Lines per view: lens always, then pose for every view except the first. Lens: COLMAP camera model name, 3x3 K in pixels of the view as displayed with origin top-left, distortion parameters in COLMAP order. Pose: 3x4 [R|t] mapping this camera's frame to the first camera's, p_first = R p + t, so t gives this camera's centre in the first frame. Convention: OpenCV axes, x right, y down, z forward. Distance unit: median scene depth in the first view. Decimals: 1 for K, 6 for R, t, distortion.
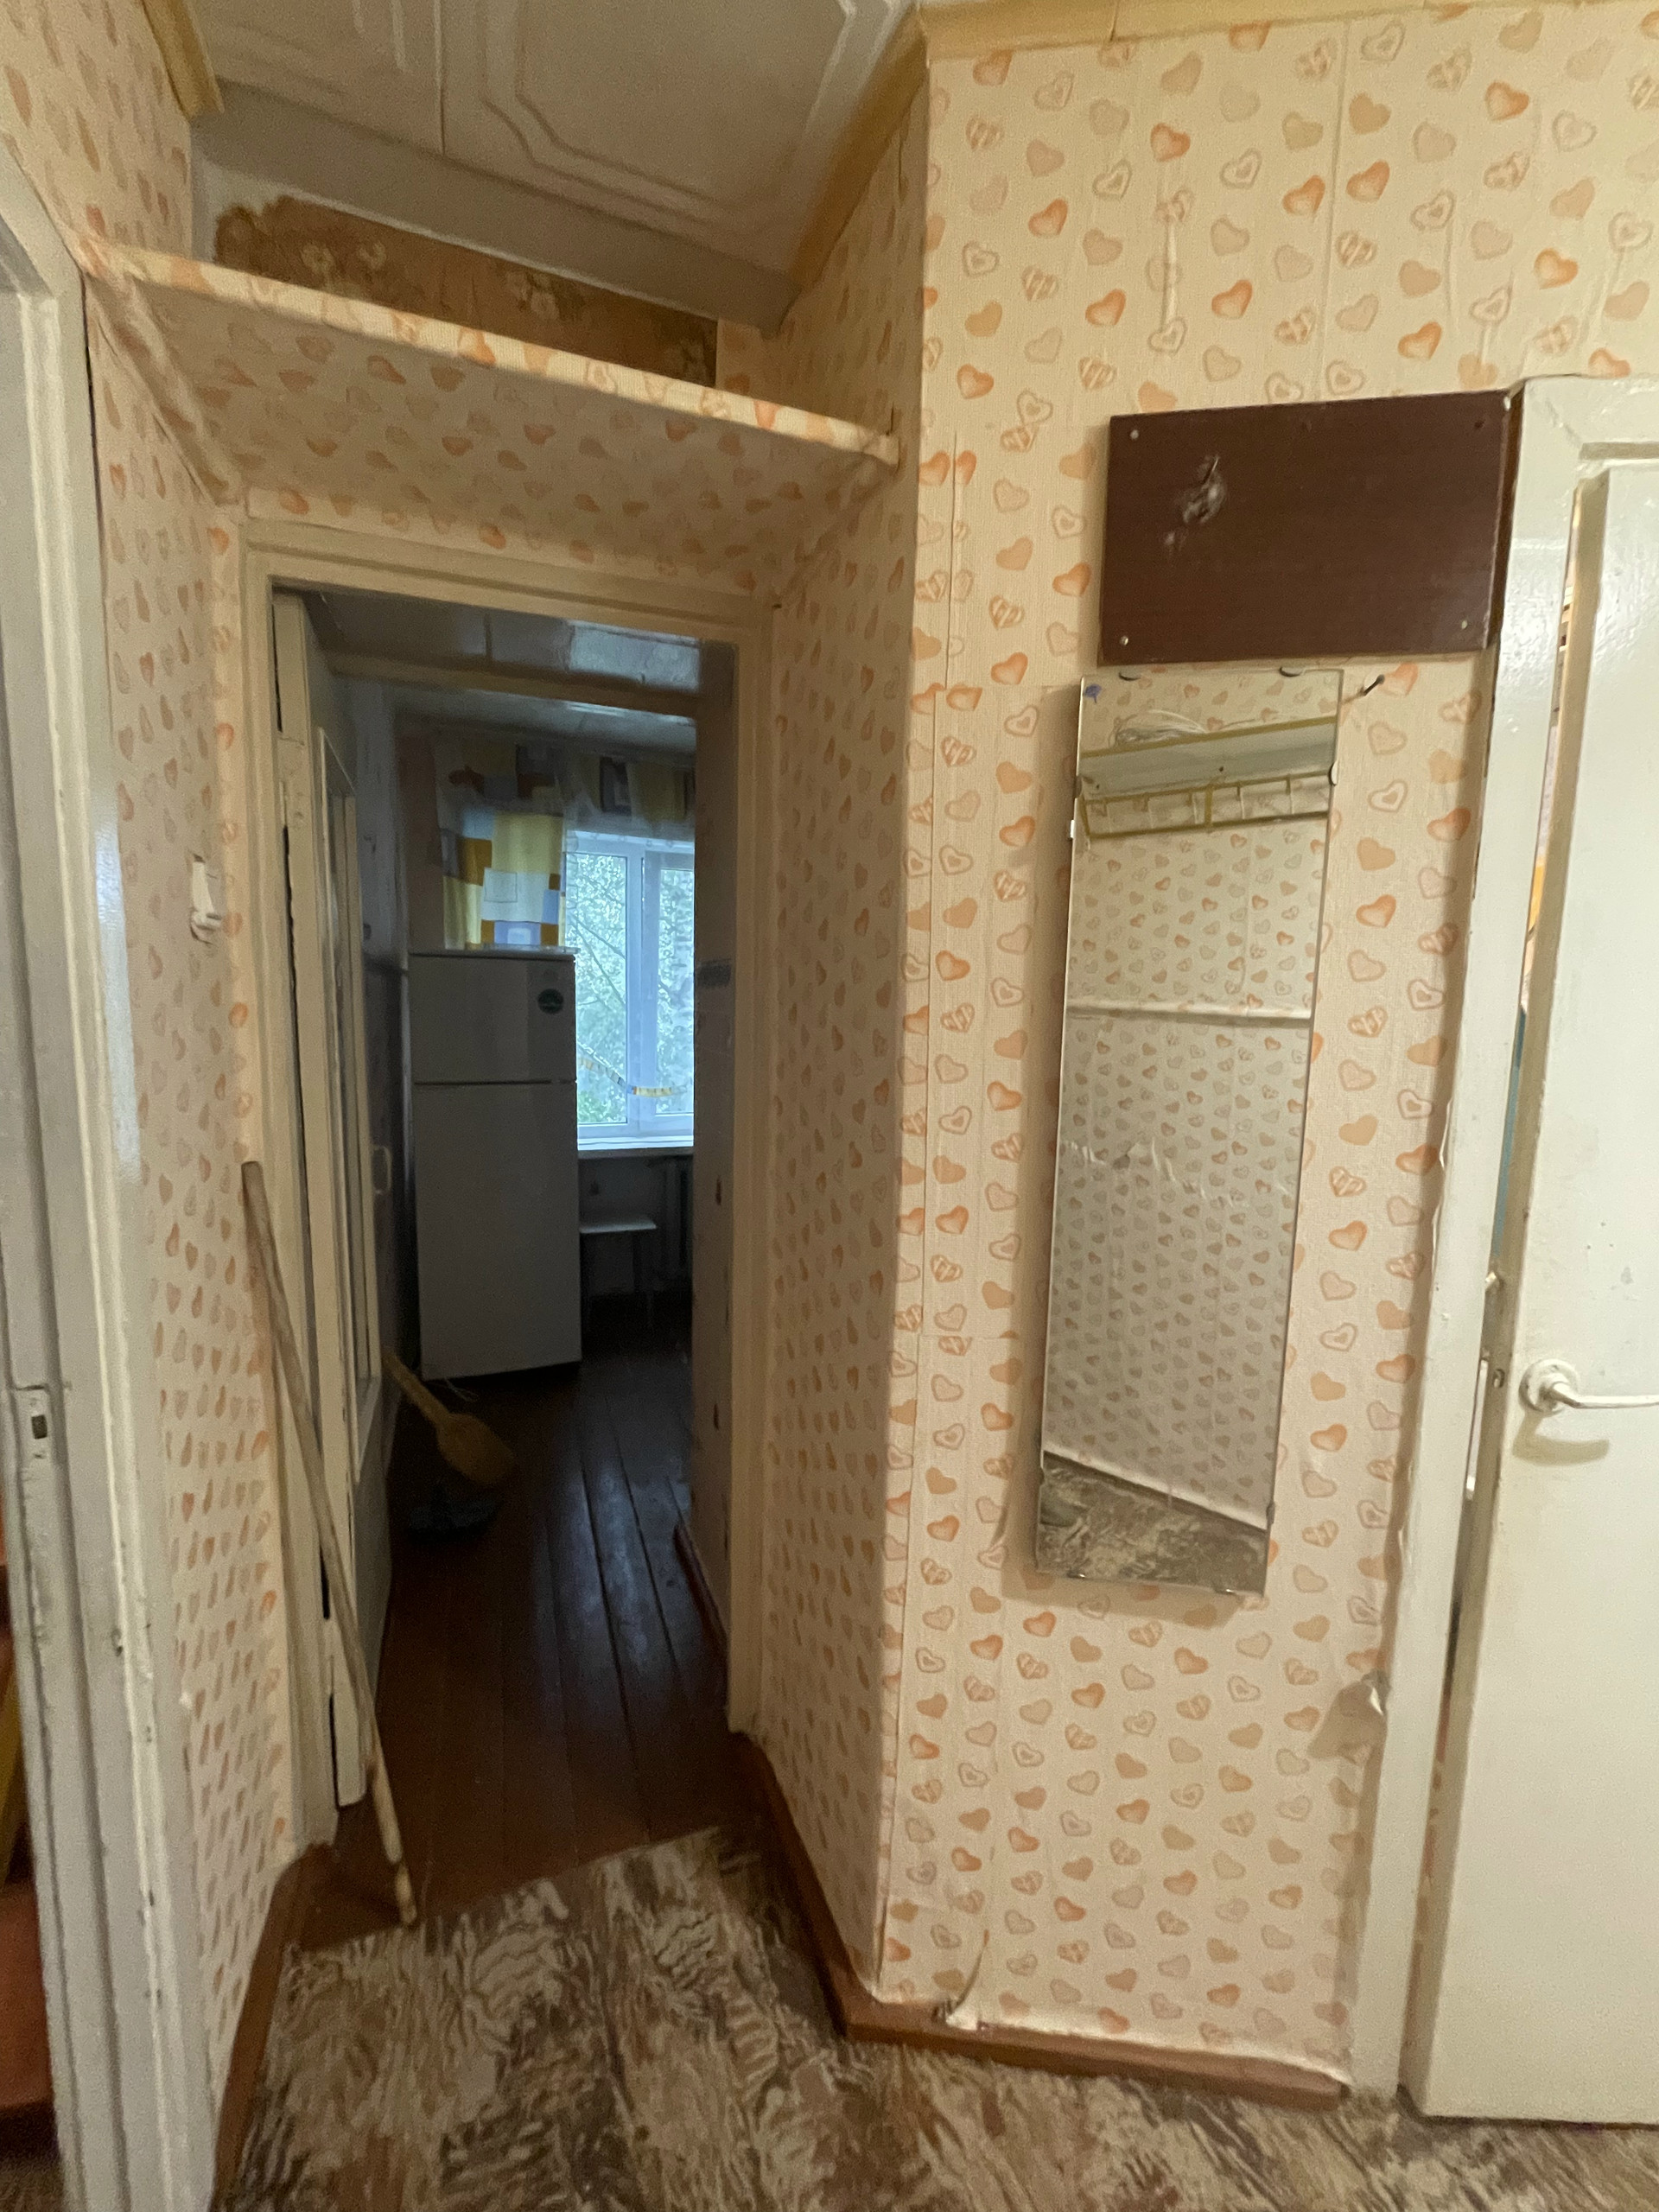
lens RADIAL K [[897.7, 0, 832.3], [0, 897.7, 1099.2], [0, 0, 1]] dist [-0.001711, -0.000202]
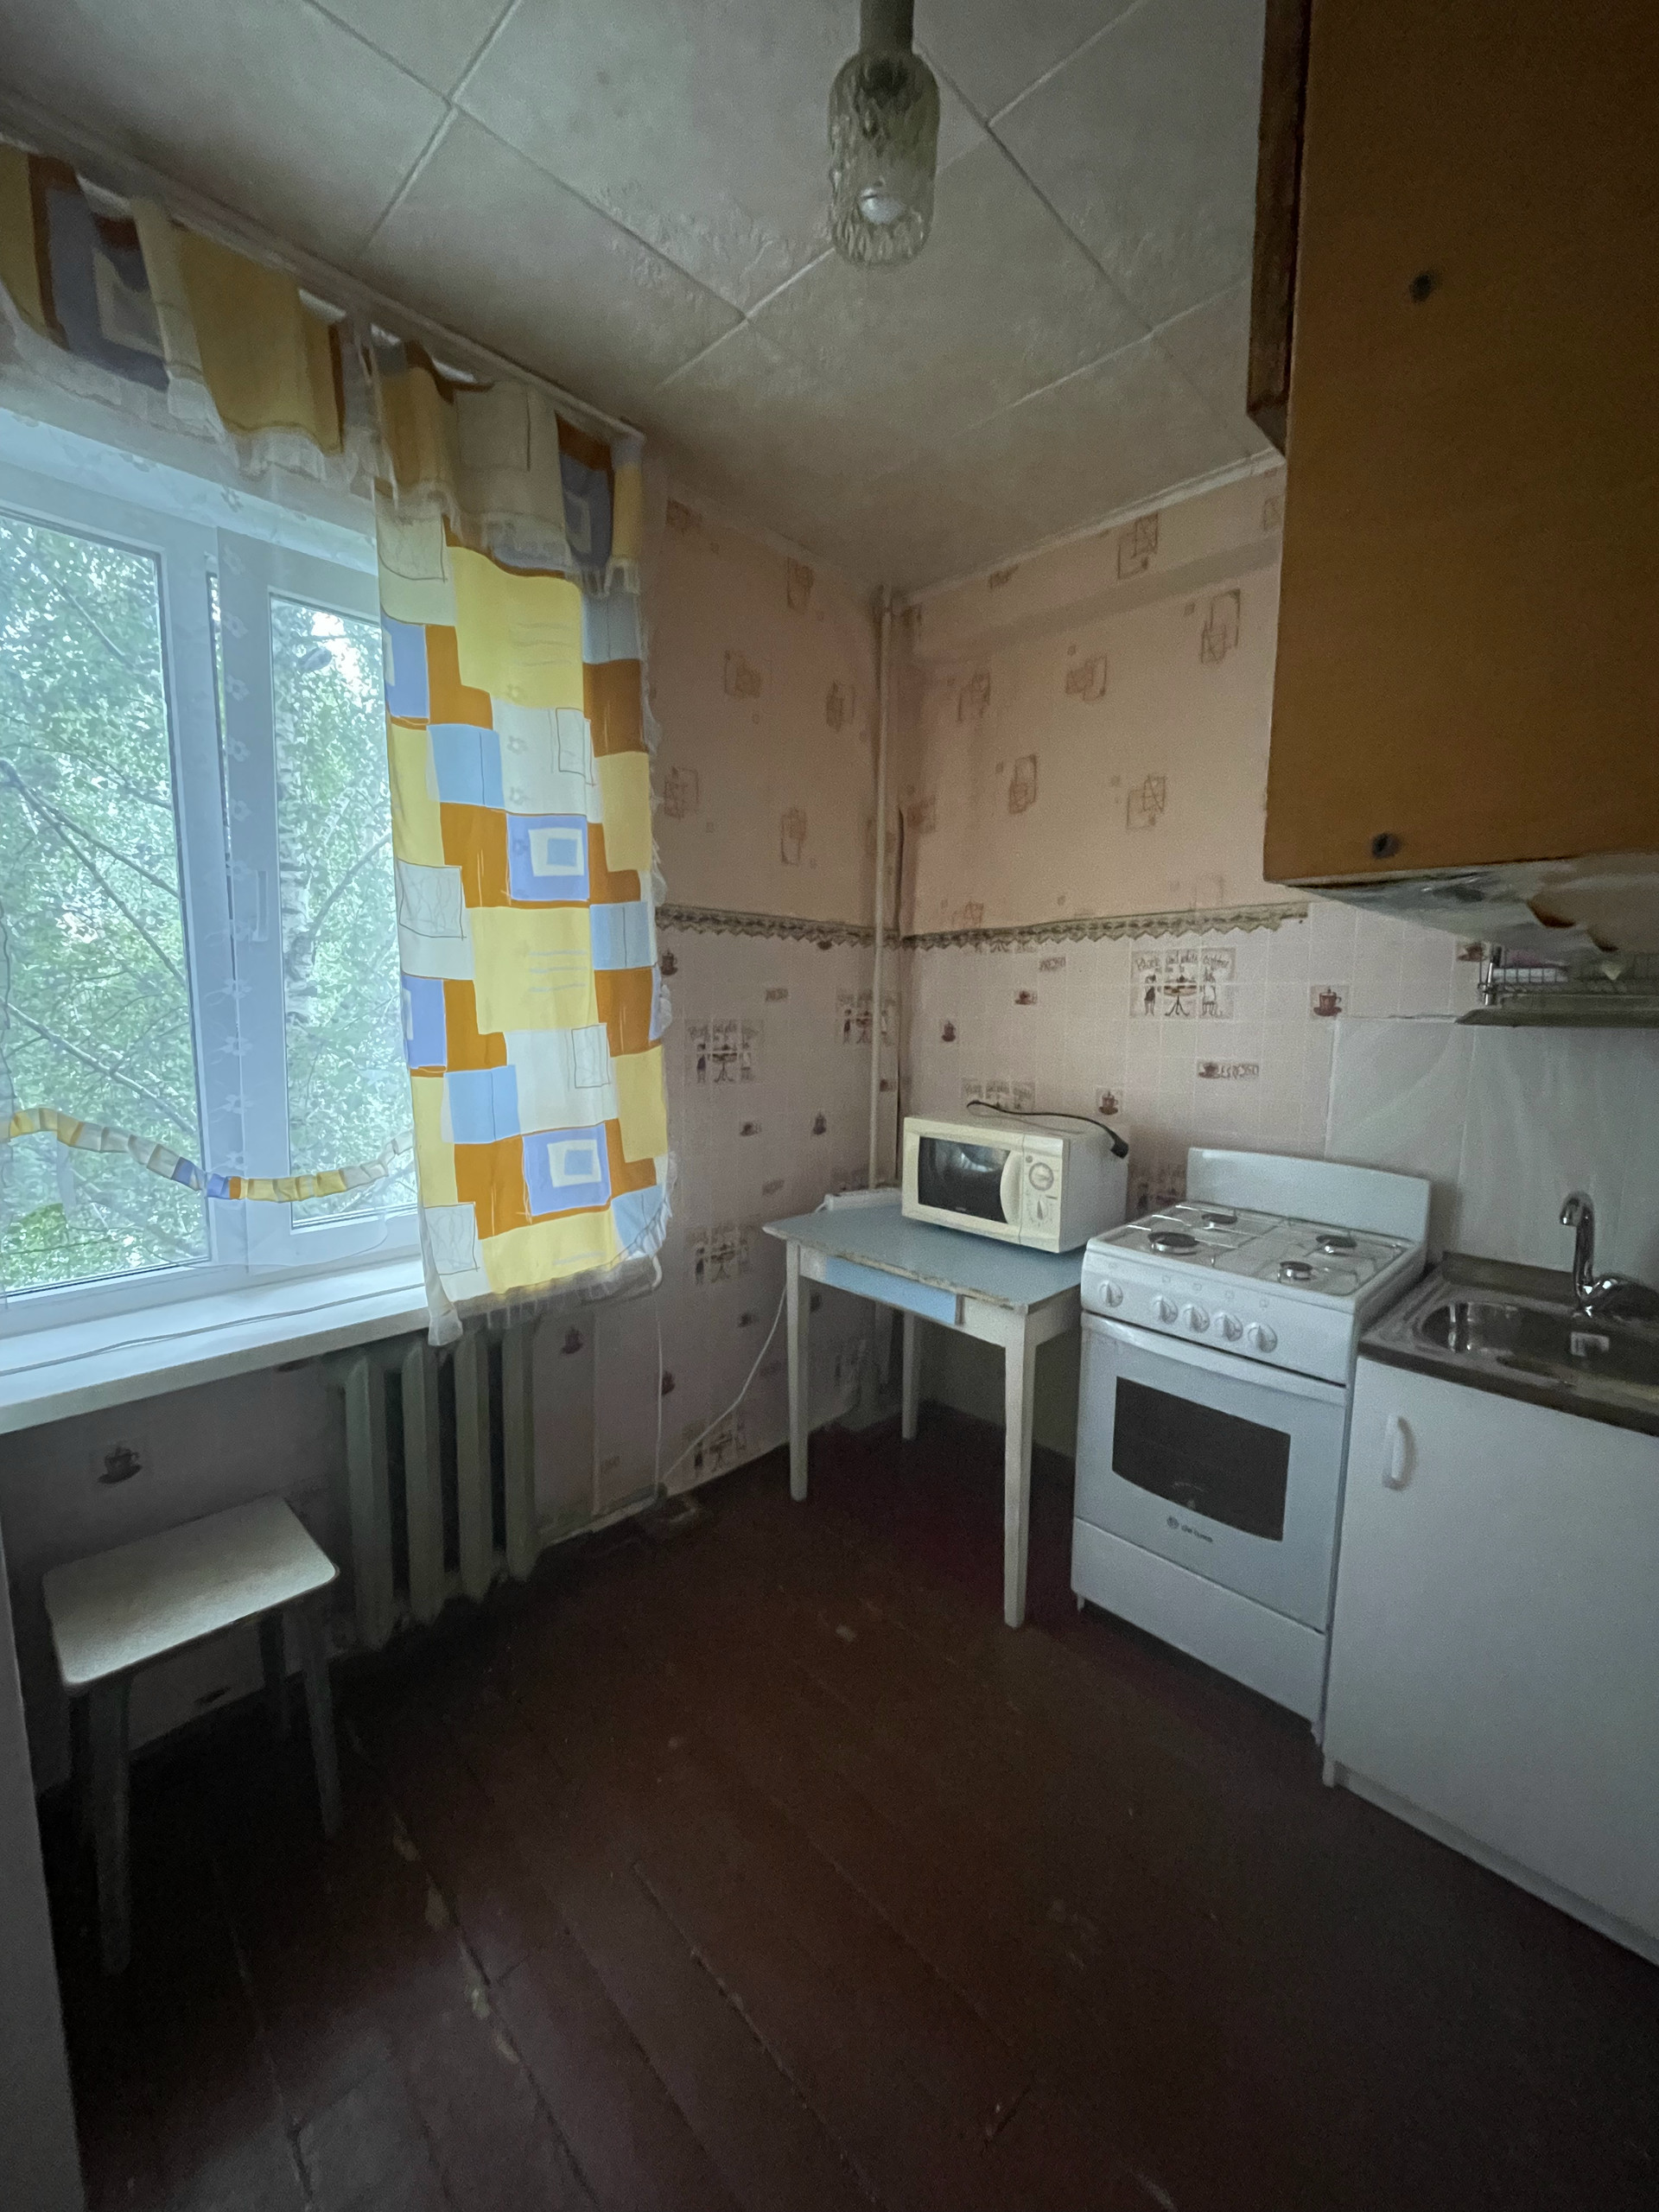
lens RADIAL K [[897.7, 0, 828.9], [0, 897.7, 1101.4], [0, 0, 1]] dist [-0.001711, -0.000202]
pose [[0.922850, -0.060634, 0.380356, -0.144250], [0.055326, 0.998158, 0.024885, -0.045693], [-0.381164, -0.001922, 0.924505, 0.618961]]
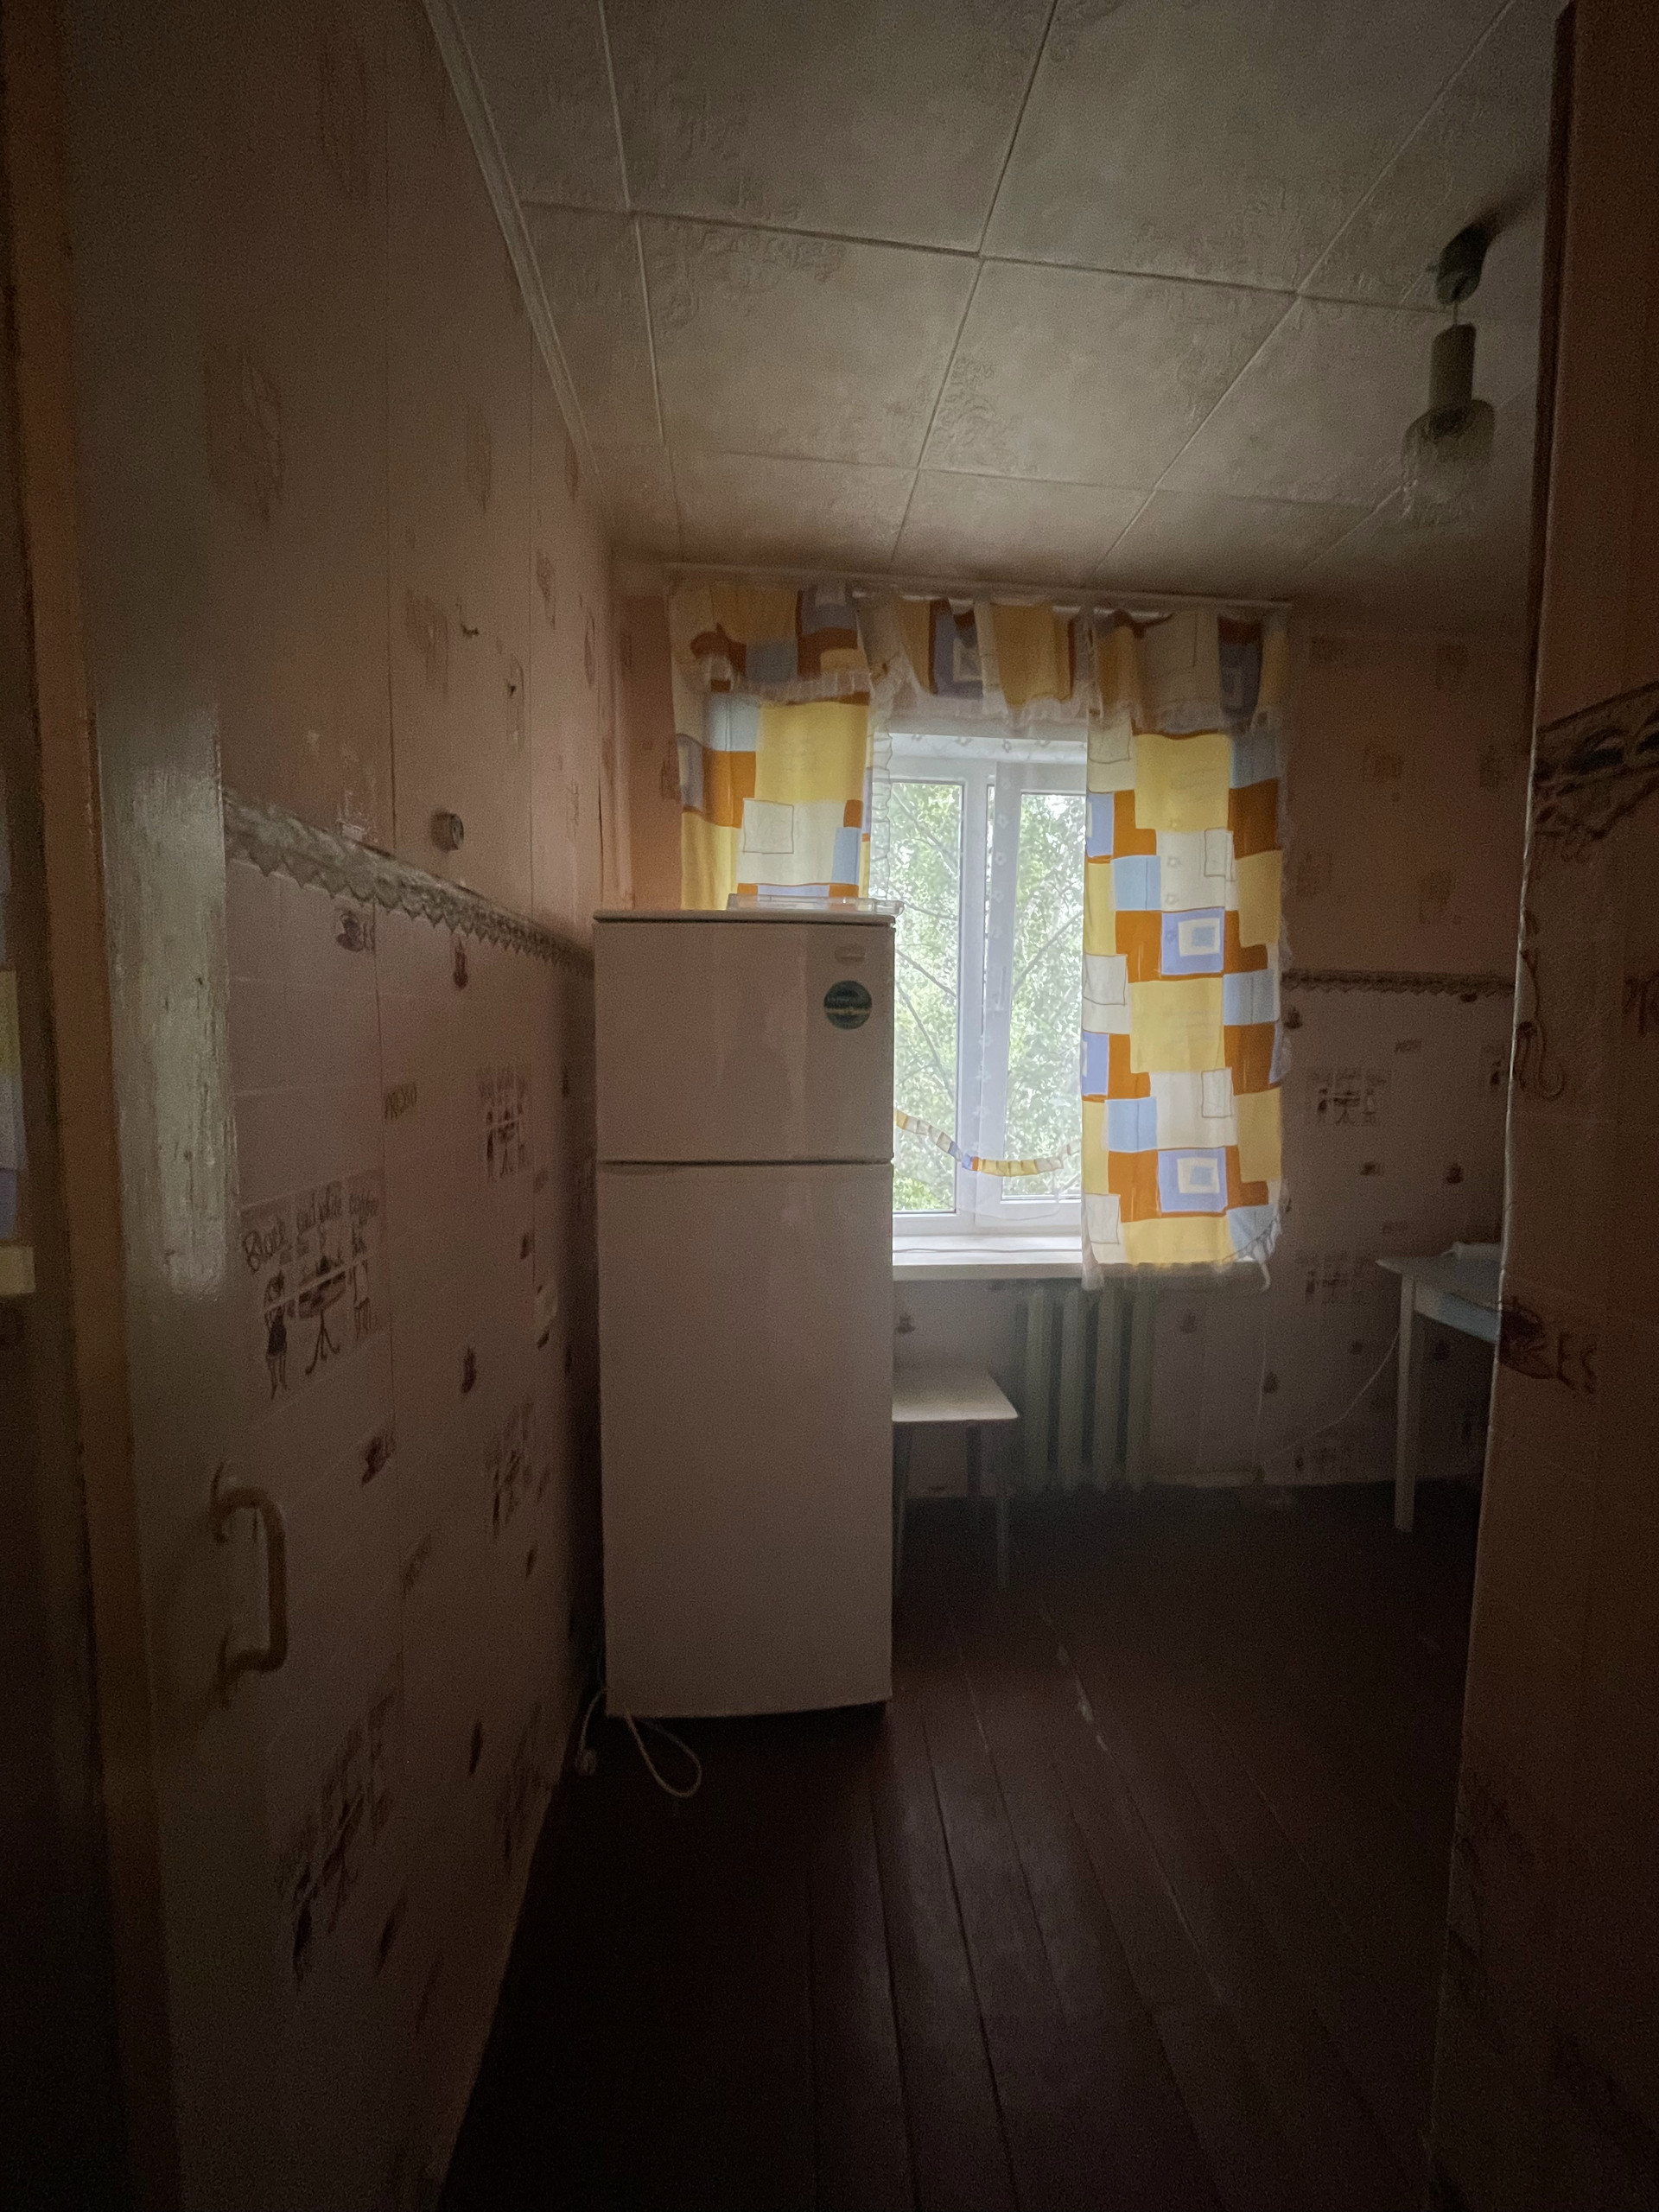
lens RADIAL K [[897.7, 0, 847.4], [0, 897.7, 1106.6], [0, 0, 1]] dist [-0.001711, -0.000202]
pose [[0.959536, 0.005767, -0.281527, -0.146953], [-0.018403, 0.998937, -0.042260, -0.023617], [0.280984, 0.045731, 0.958622, 0.443889]]
